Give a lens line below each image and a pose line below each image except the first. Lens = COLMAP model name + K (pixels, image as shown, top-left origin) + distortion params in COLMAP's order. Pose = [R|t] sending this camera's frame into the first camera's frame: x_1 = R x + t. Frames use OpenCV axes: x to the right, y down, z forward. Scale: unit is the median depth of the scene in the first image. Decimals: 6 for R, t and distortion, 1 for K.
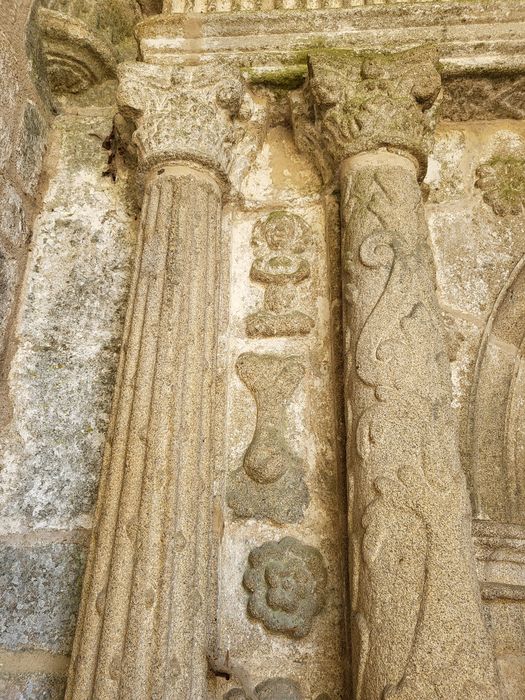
lens RADIAL K [[535.8, 0, 262.8], [0, 535.8, 351.9], [0, 0, 1]] dist [-0.011232, 0.002879]
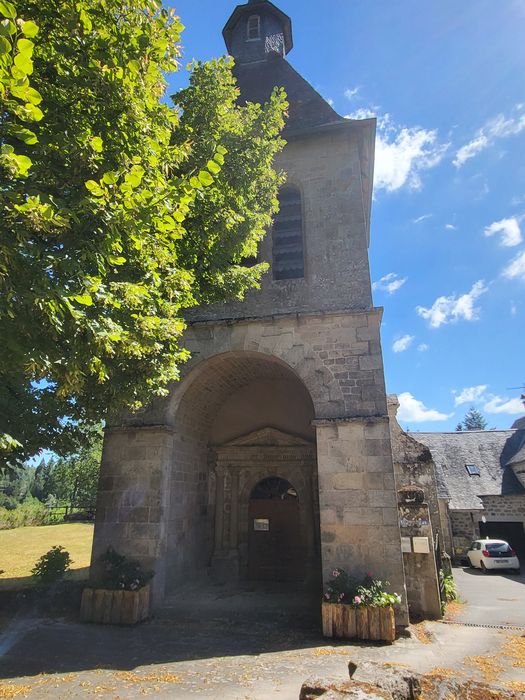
lens RADIAL K [[412.8, 0, 259.8], [0, 412.8, 349.9], [0, 0, 1]] dist [-0.002575, -0.000284]
pose [[0.987977, -0.055263, -0.144386, 2.366193], [0.069328, 0.993130, 0.094270, -4.170752], [0.138185, -0.103147, 0.985021, -8.247050]]
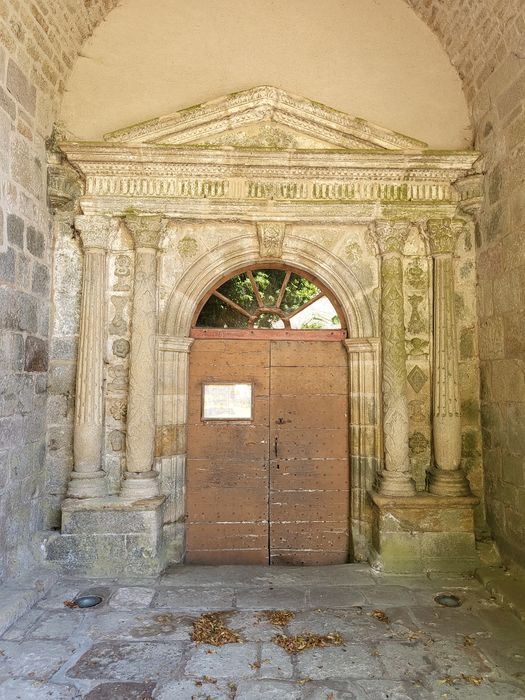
lens RADIAL K [[535.8, 0, 262.3], [0, 535.8, 348.0], [0, 0, 1]] dist [-0.011232, 0.002879]
pose [[0.997518, 0.006462, 0.070120, 0.767970], [-0.029389, 0.943114, 0.331167, -0.942839], [-0.063991, -0.332406, 0.940963, -2.850106]]
